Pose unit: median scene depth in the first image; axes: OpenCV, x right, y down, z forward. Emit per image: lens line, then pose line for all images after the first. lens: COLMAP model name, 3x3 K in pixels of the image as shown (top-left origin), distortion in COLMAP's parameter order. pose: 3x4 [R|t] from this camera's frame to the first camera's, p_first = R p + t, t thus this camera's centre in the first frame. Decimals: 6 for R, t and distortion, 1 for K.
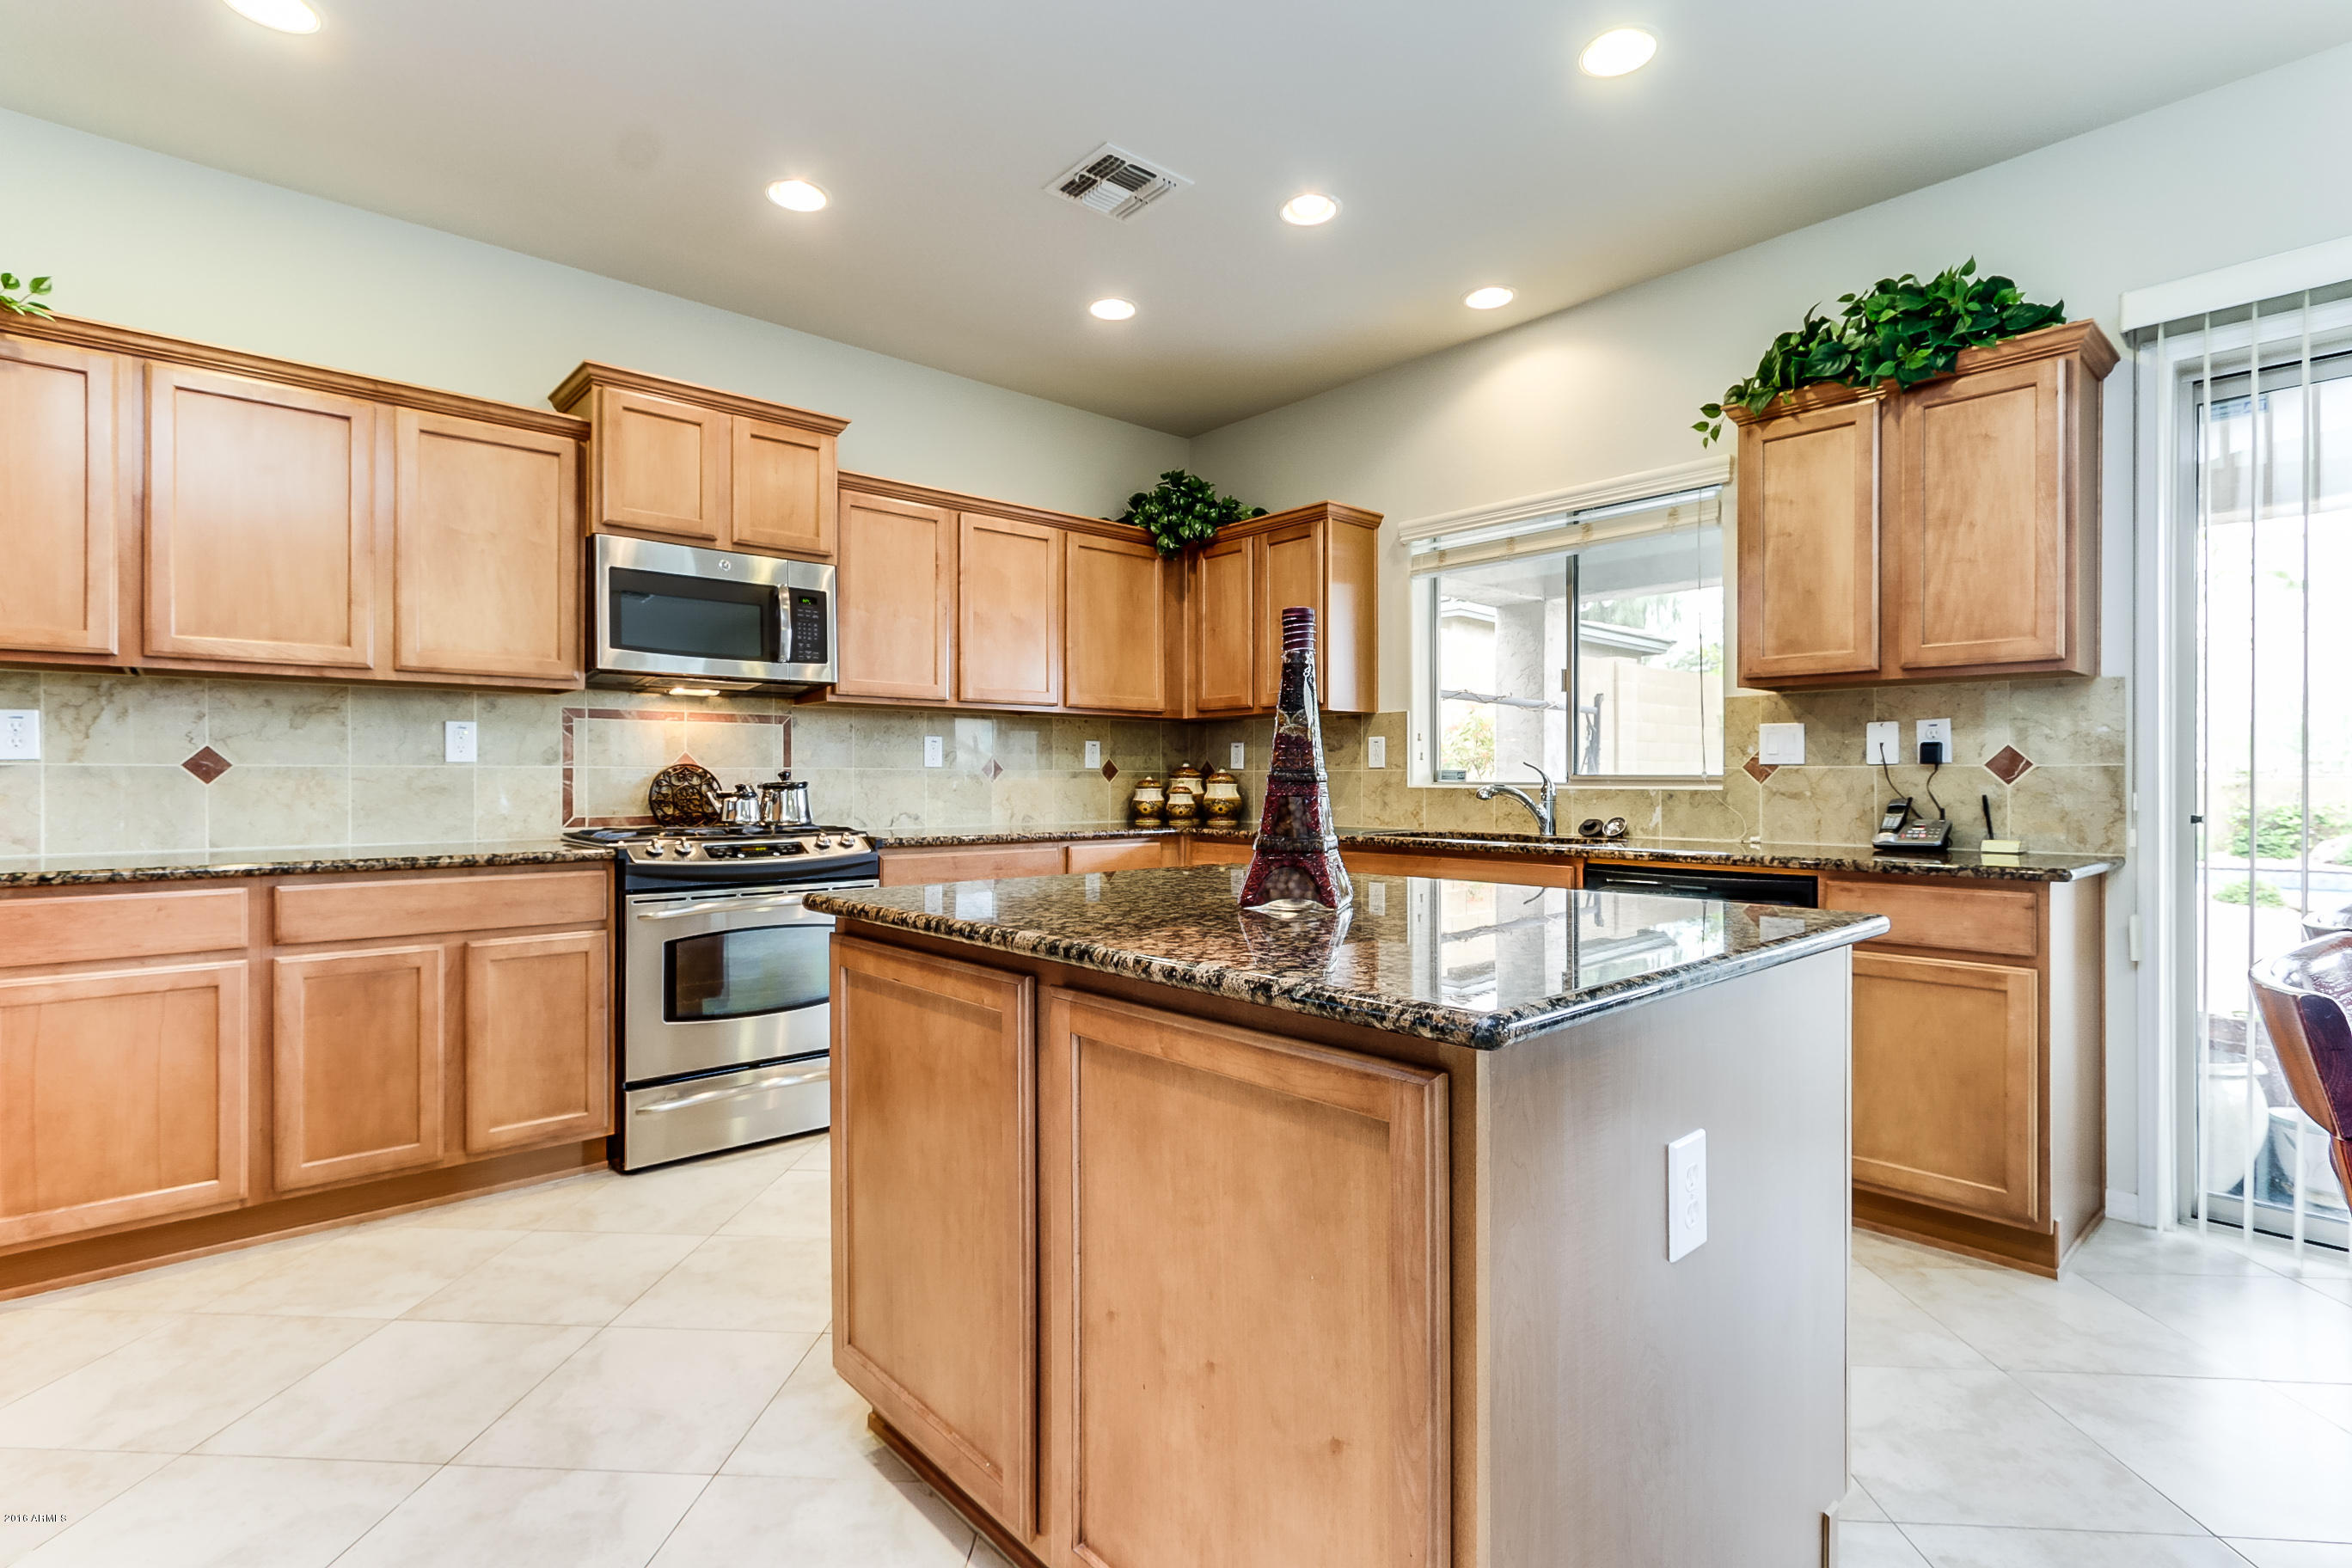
lens RADIAL K [[1089.6, 0, 1138.2], [0, 1089.6, 782.7], [0, 0, 1]] dist [-0.008417, 0.006741]
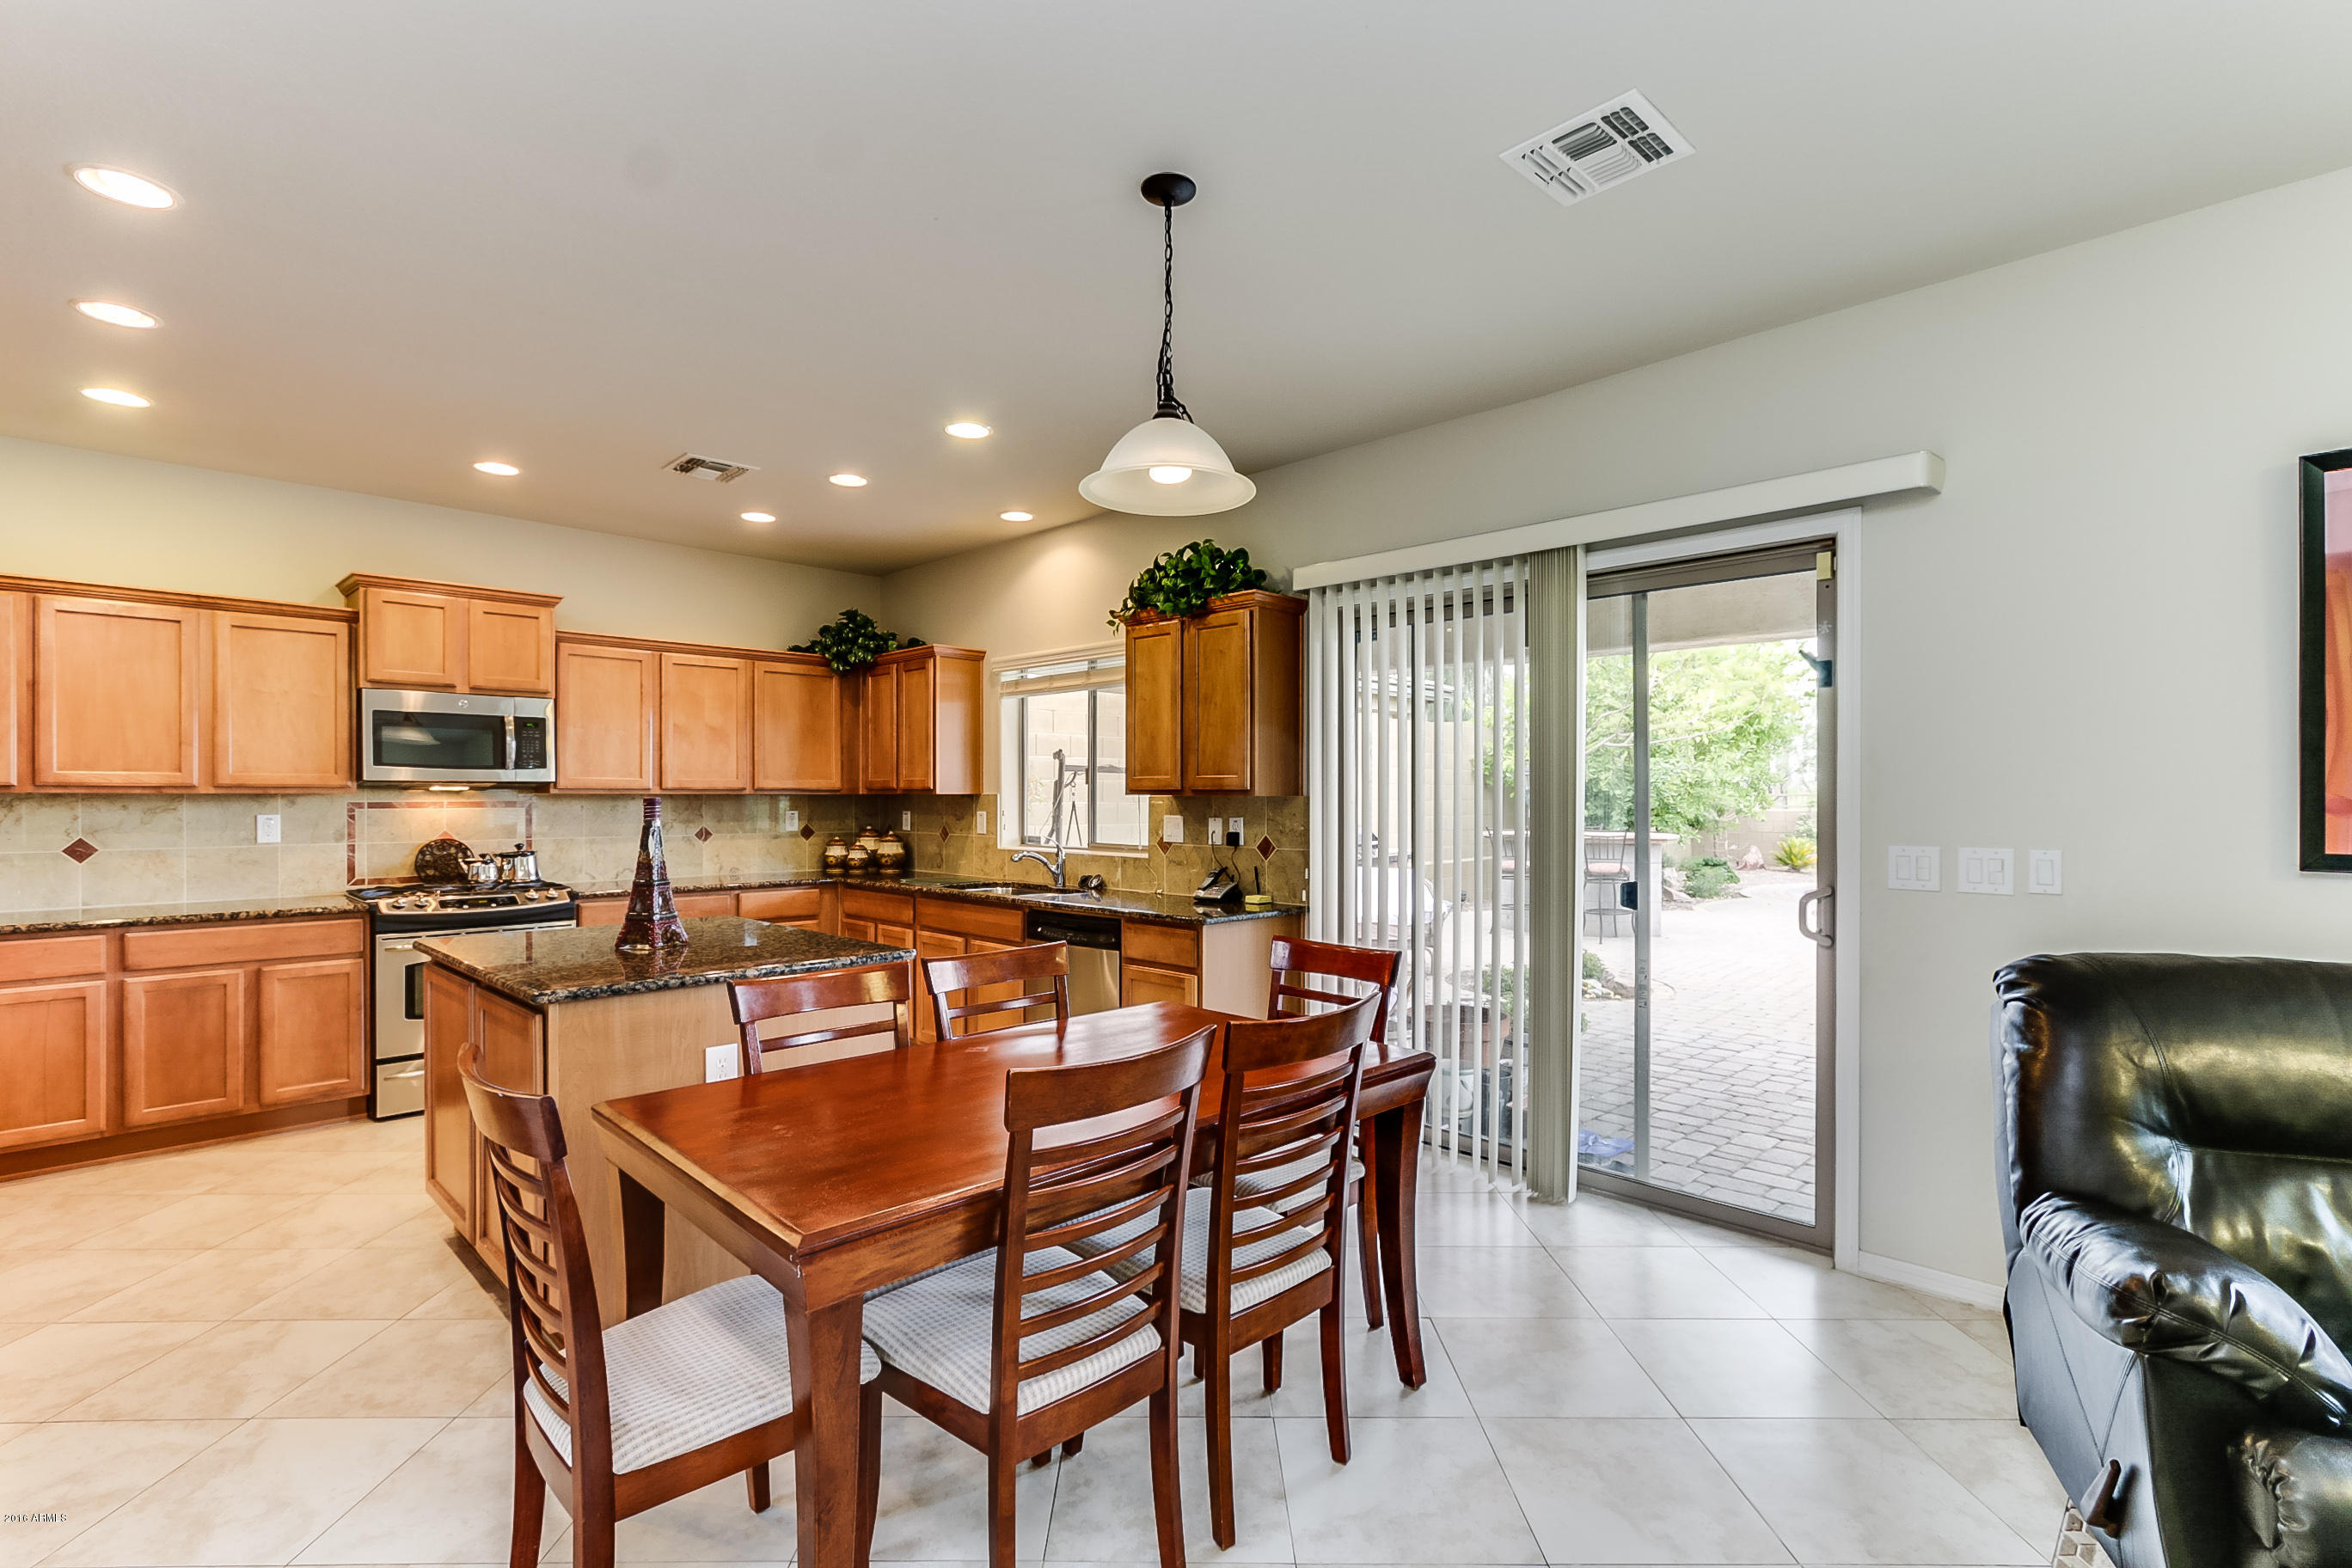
lens RADIAL K [[1089.6, 0, 1155.7], [0, 1089.6, 798.5], [0, 0, 1]] dist [-0.008417, 0.006741]
pose [[0.998127, -0.000467, 0.061177, 0.440826], [0.000437, 1.000000, 0.000490, -0.073679], [-0.061177, -0.000462, 0.998127, -0.486842]]
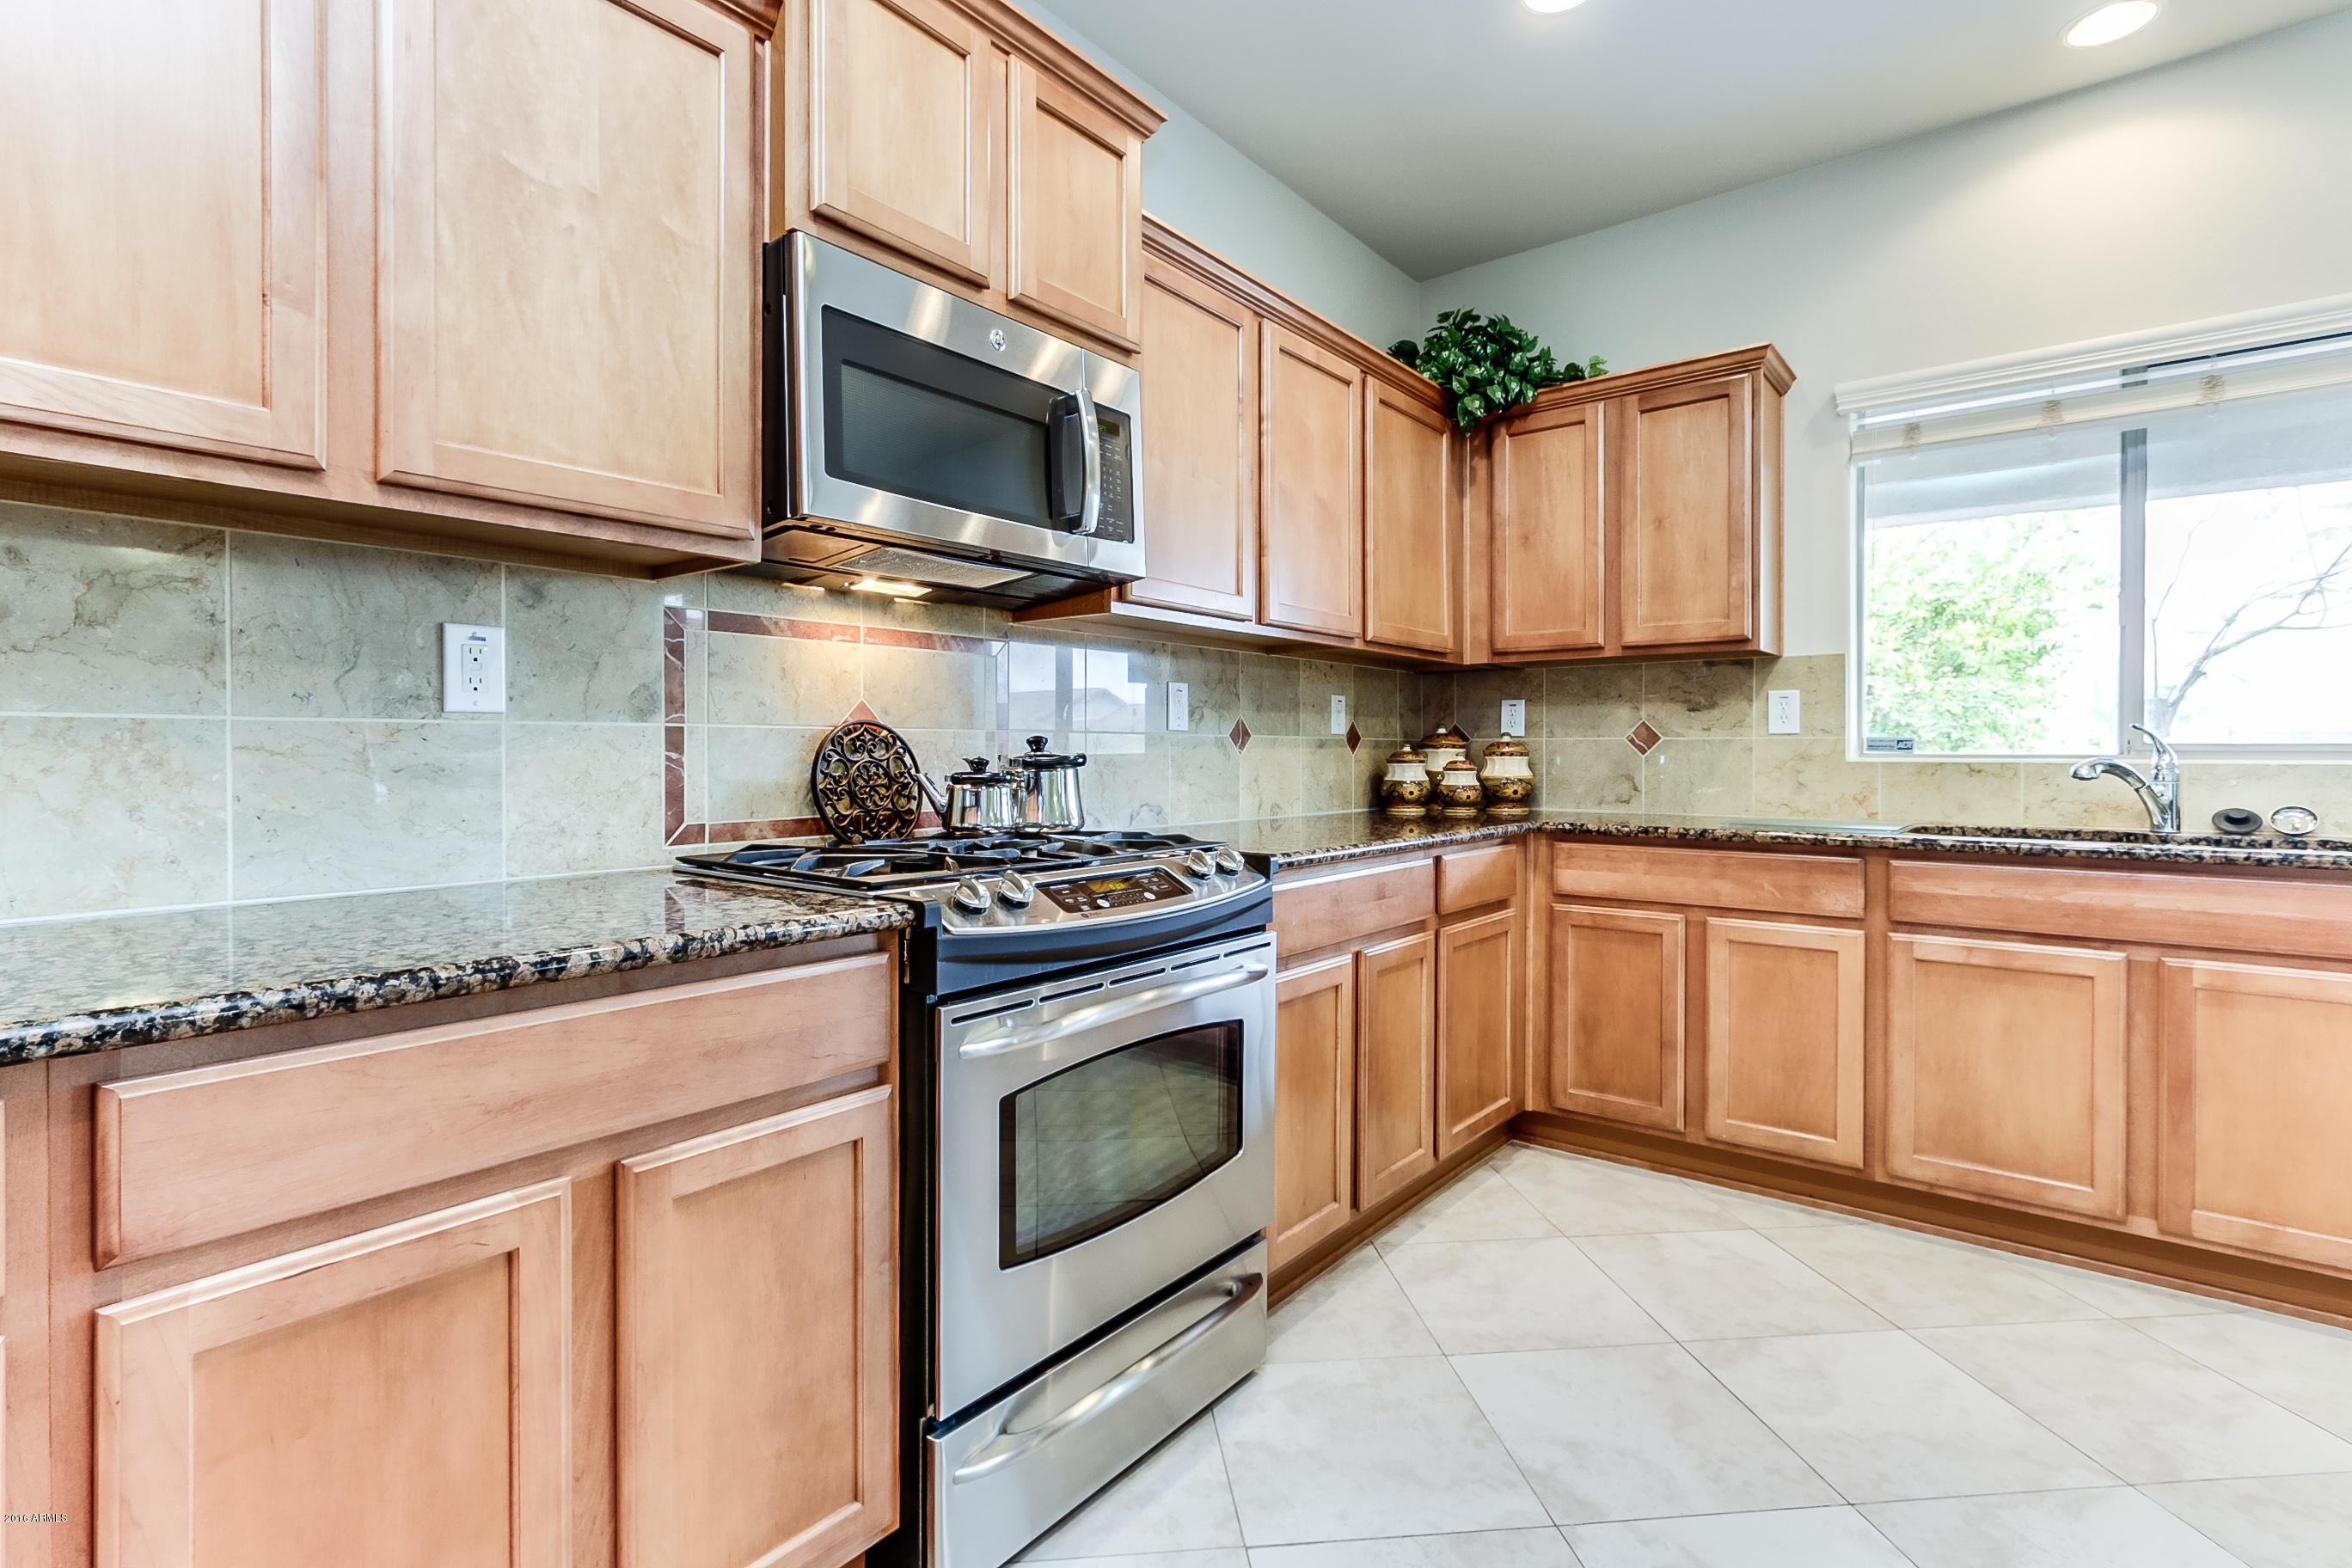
lens RADIAL K [[1089.6, 0, 1119.4], [0, 1089.6, 765.0], [0, 0, 1]] dist [-0.008417, 0.006741]
pose [[0.986428, -0.002244, 0.164177, -0.403326], [0.000781, 0.999959, 0.008976, -0.000341], [-0.164191, -0.008726, 0.986390, 0.466624]]
